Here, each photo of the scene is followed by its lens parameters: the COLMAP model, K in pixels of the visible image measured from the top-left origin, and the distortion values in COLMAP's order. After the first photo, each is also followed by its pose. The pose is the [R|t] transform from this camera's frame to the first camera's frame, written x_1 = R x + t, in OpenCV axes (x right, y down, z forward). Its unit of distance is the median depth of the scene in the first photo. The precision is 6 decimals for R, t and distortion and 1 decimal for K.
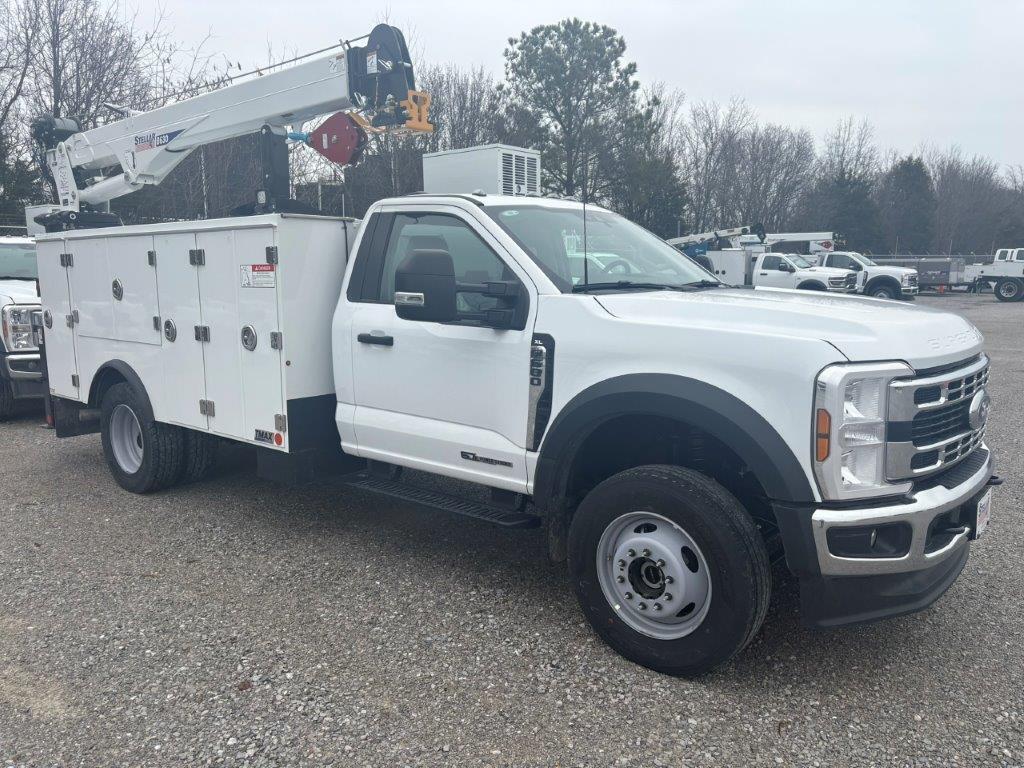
lens RADIAL K [[823.5, 0, 512.0], [0, 823.5, 384.0], [0, 0, 1]] dist [0.001013, -0.006812]
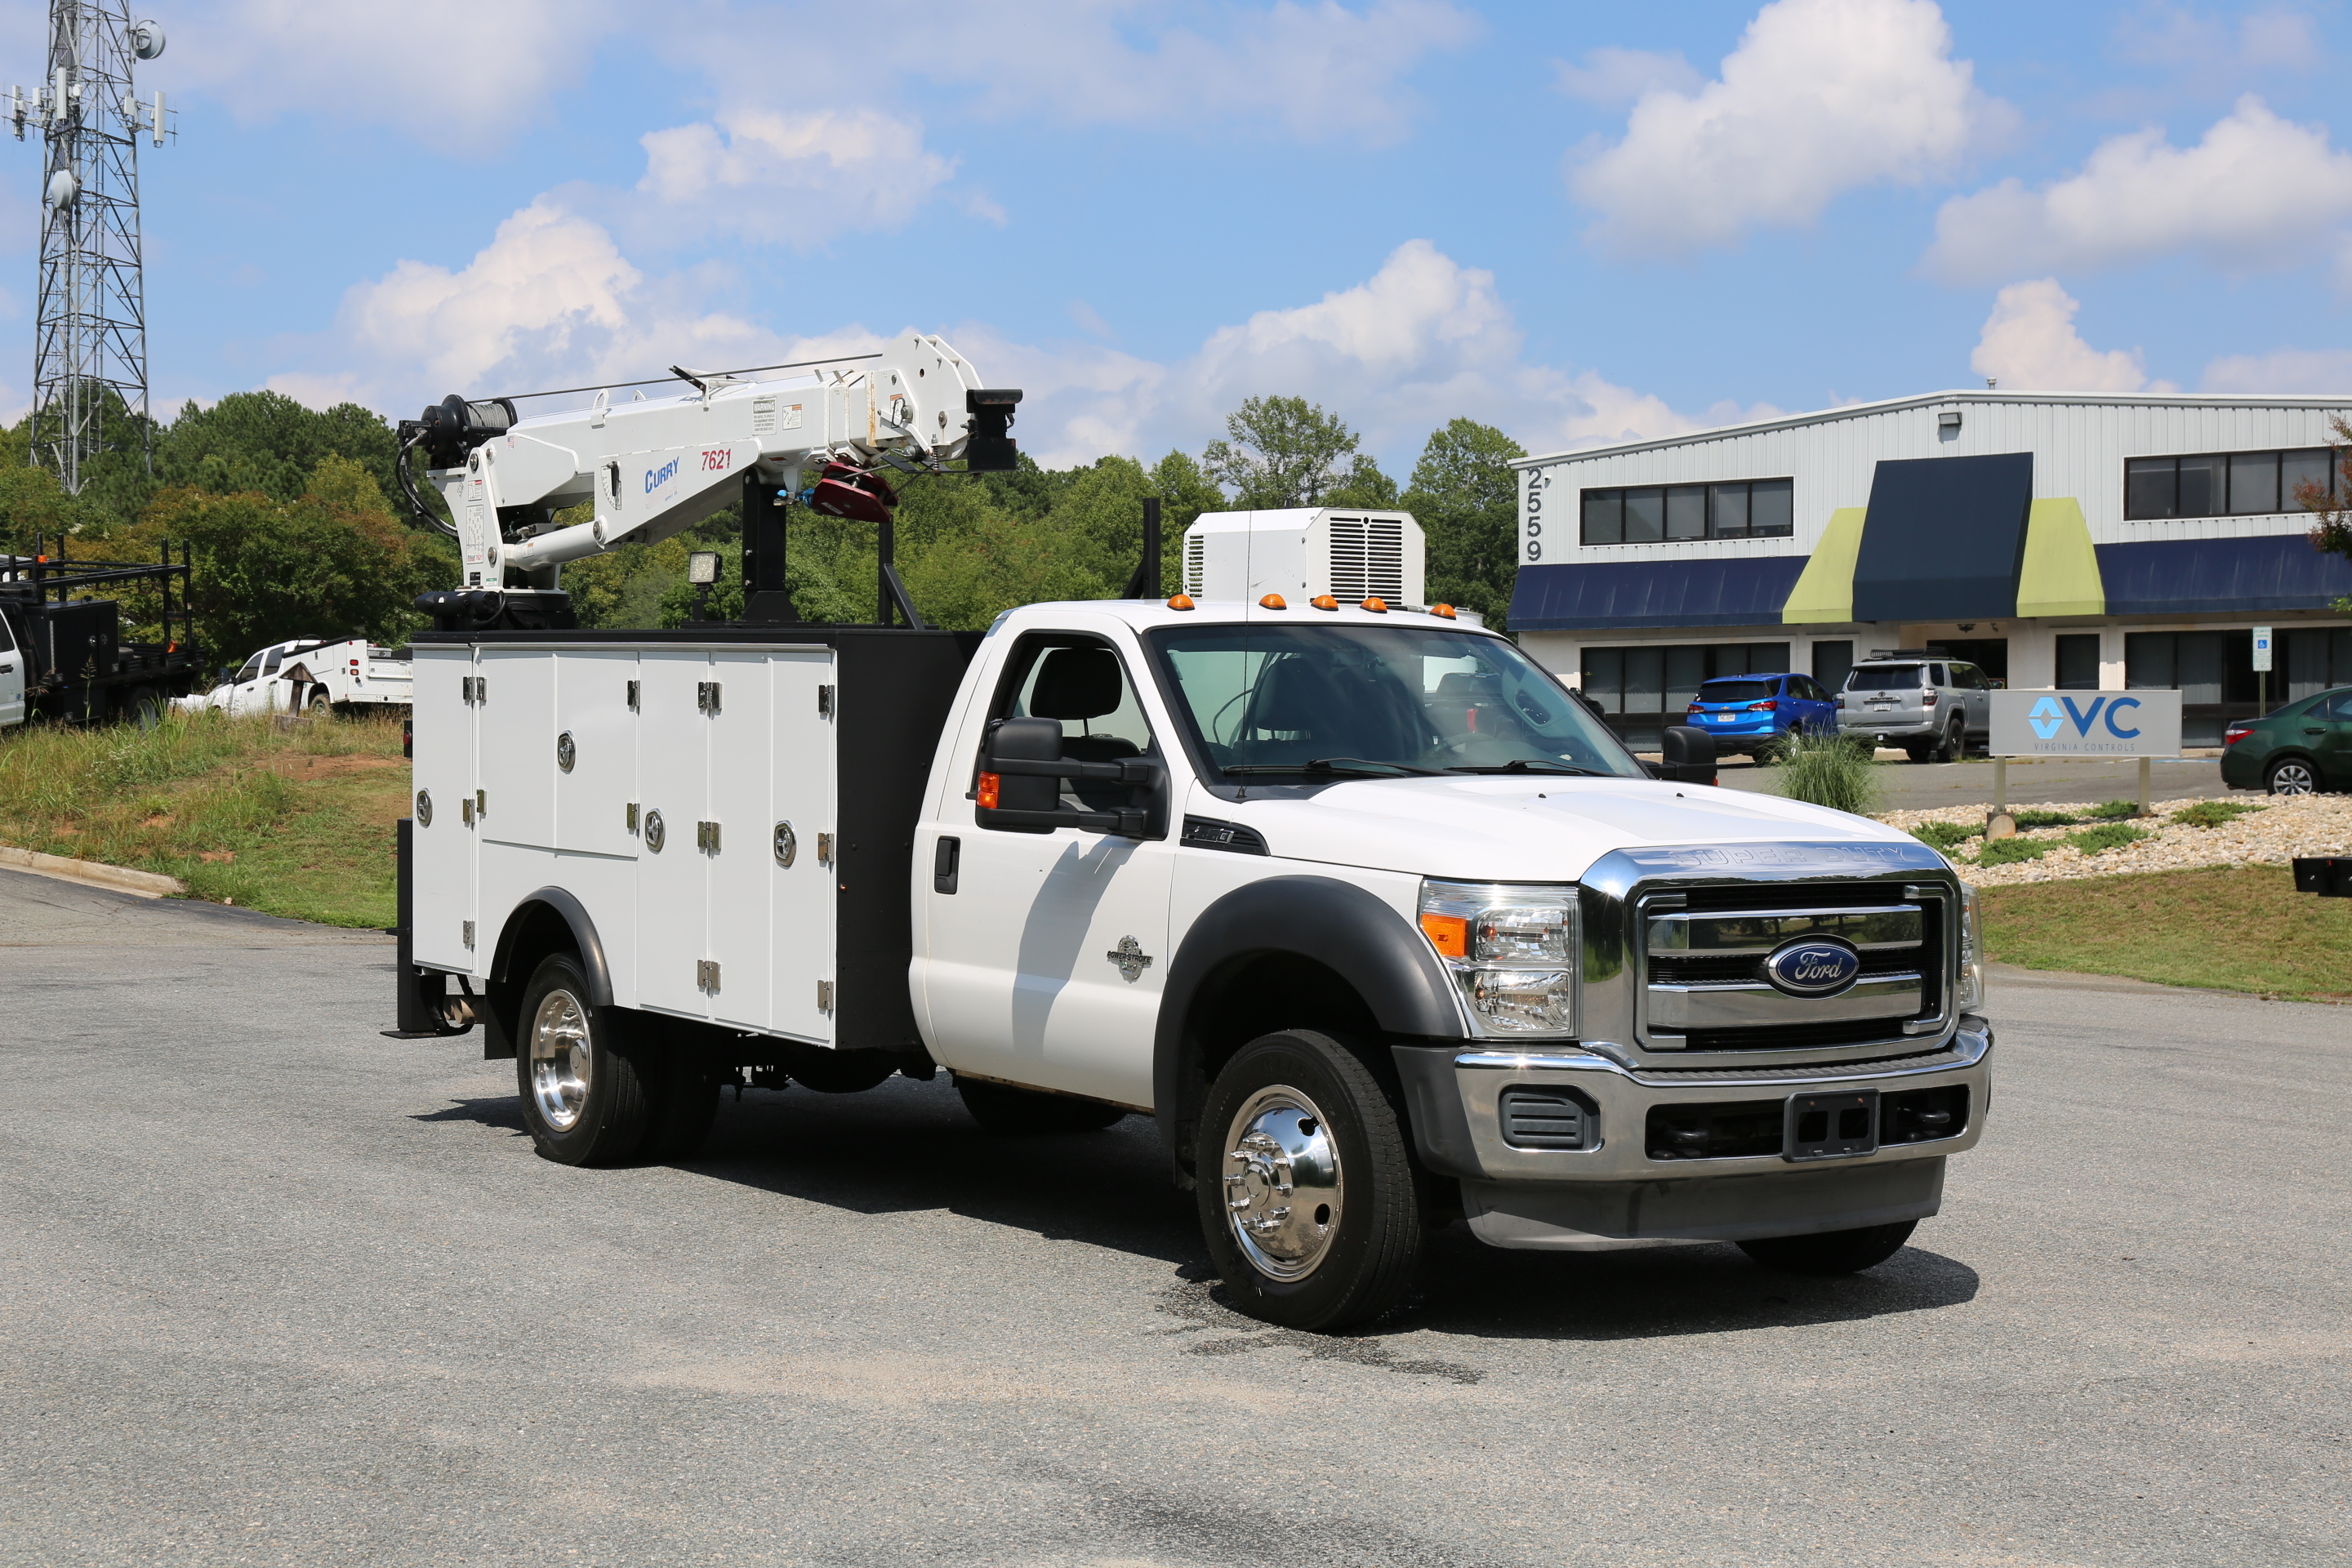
lens RADIAL K [[3615.7, 0, 1176.0], [0, 3615.7, 784.0], [0, 0, 1]] dist [-0.018423, 0.001204]
pose [[0.967158, 0.029842, -0.252416, 0.502050], [-0.058601, 0.992509, -0.107196, 0.137337], [0.247327, 0.118467, 0.961663, -1.172391]]
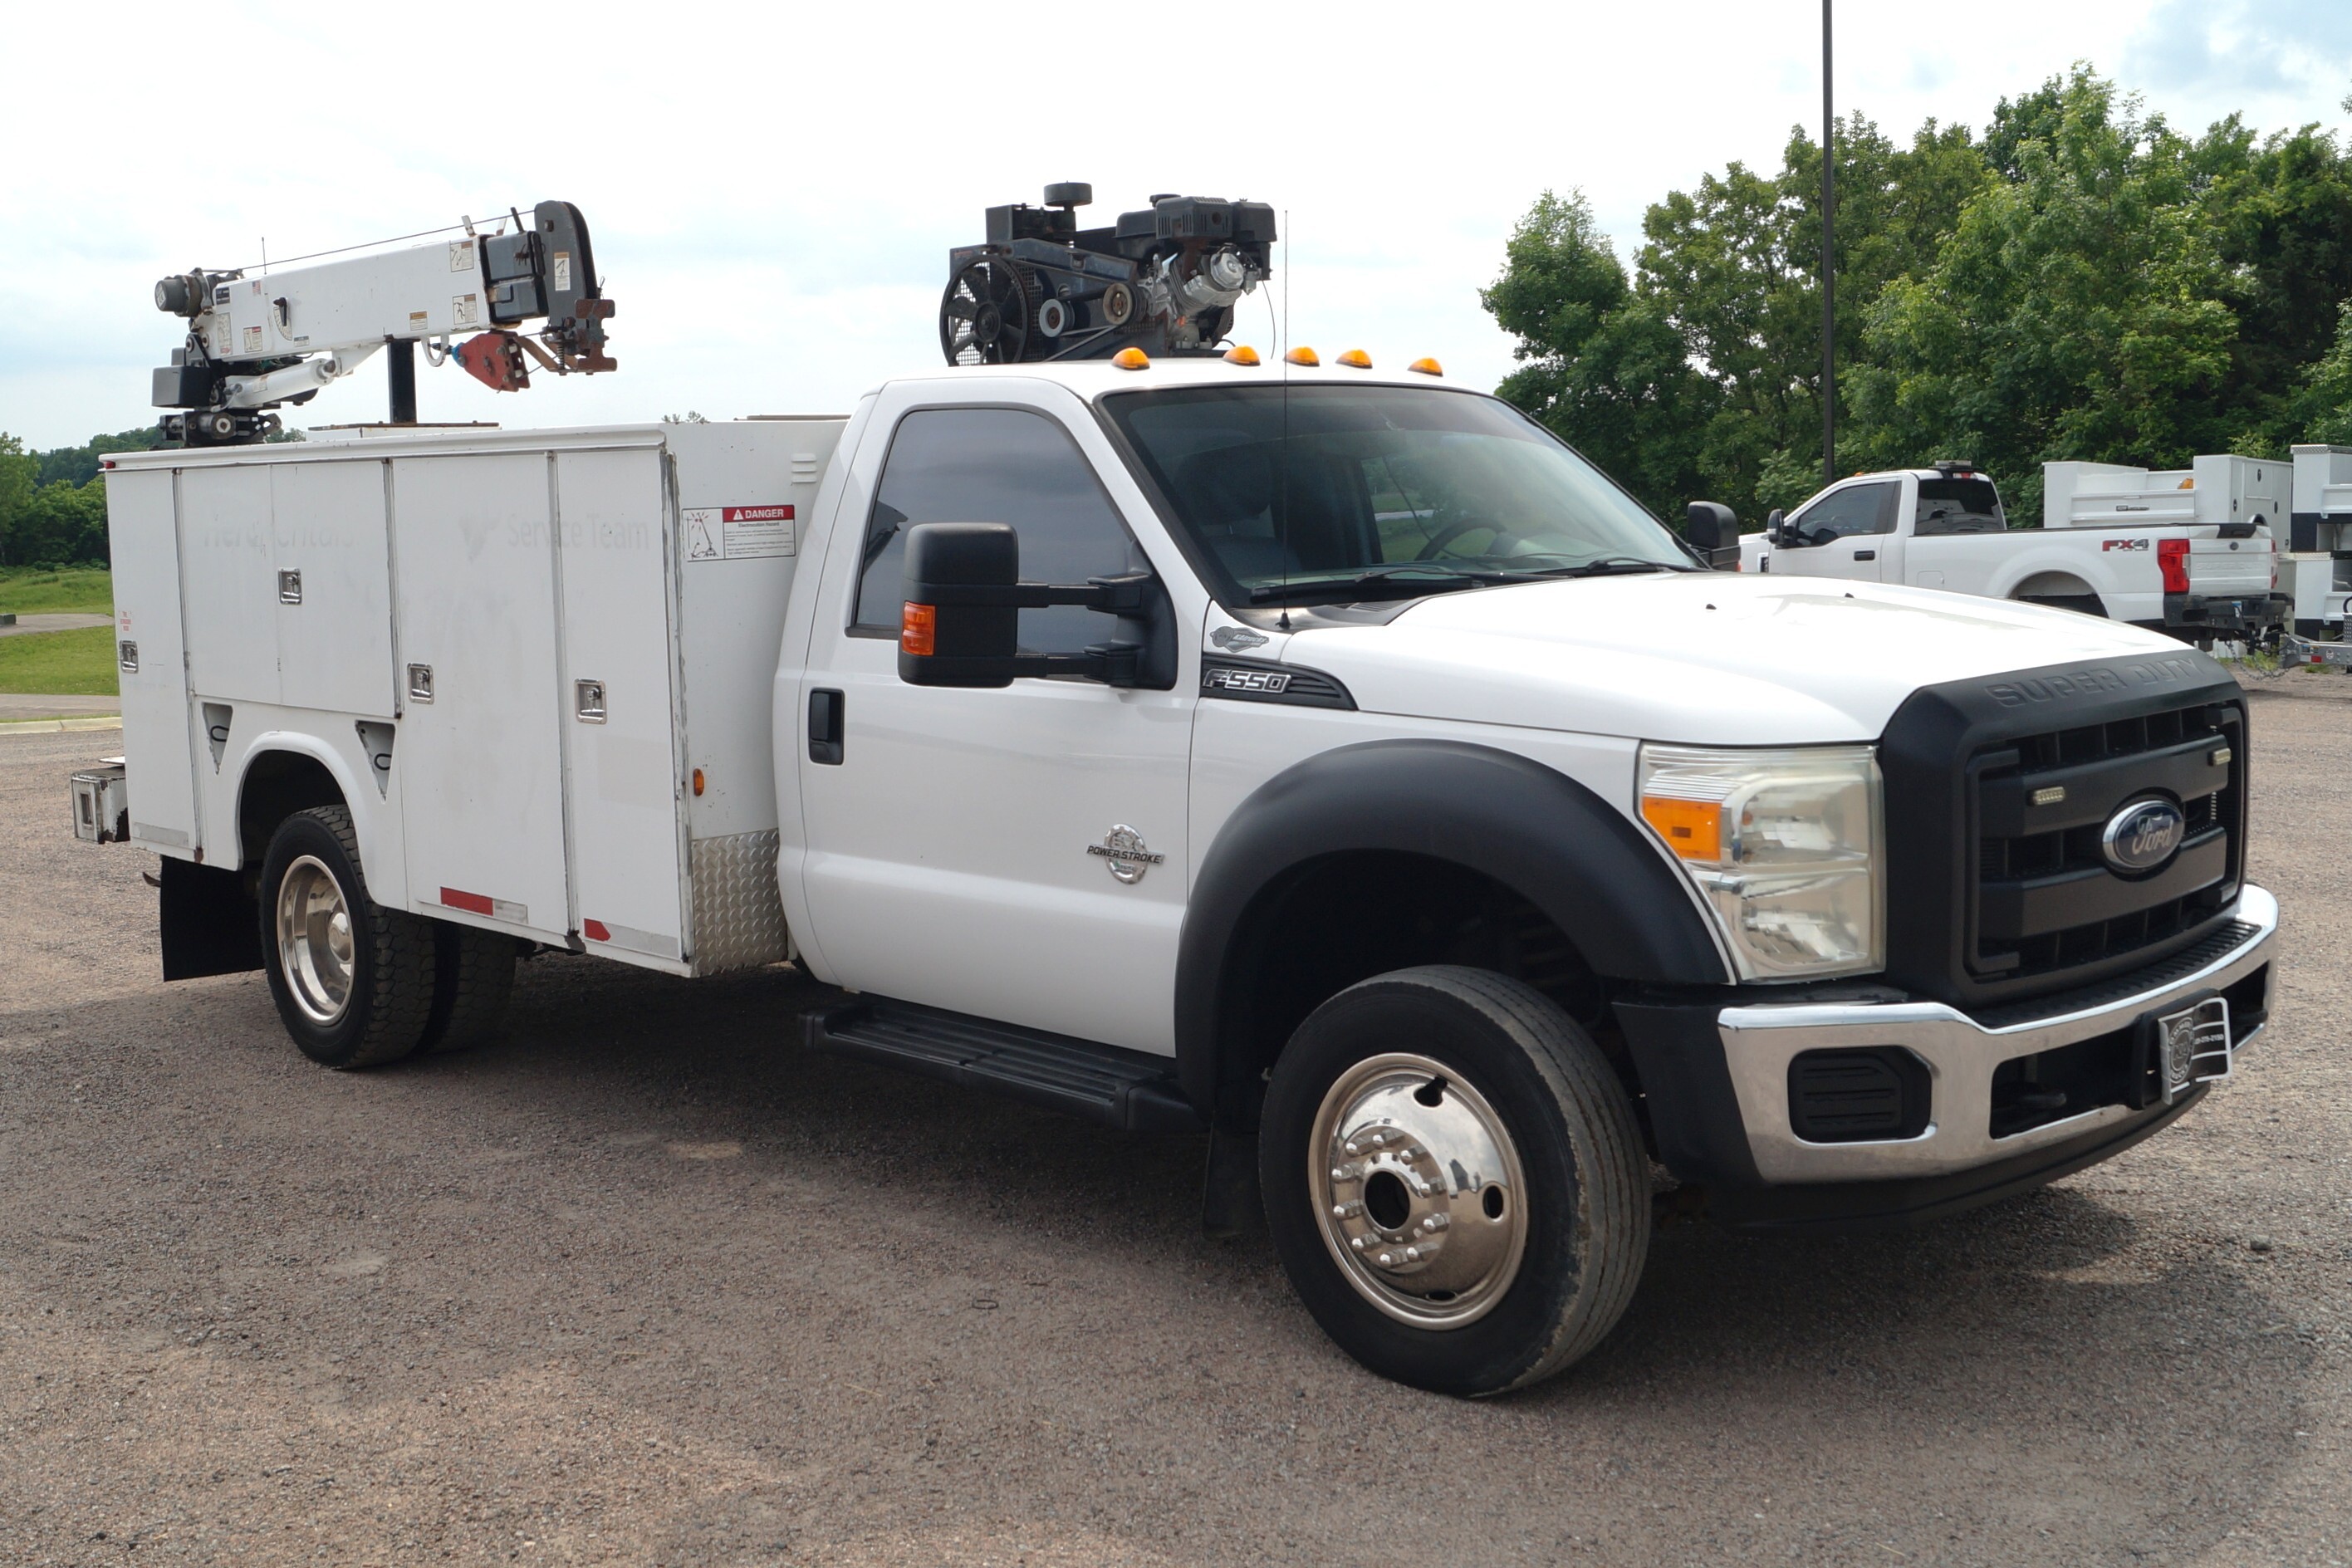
lens RADIAL K [[2791.0, 0, 1176.0], [0, 2791.0, 784.0], [0, 0, 1]] dist [-0.273567, -0.010323]
pose [[0.994629, -0.004242, -0.103421, 0.125322], [0.001183, 0.999560, -0.029626, 0.029002], [0.103501, 0.029345, 0.994196, -0.371410]]
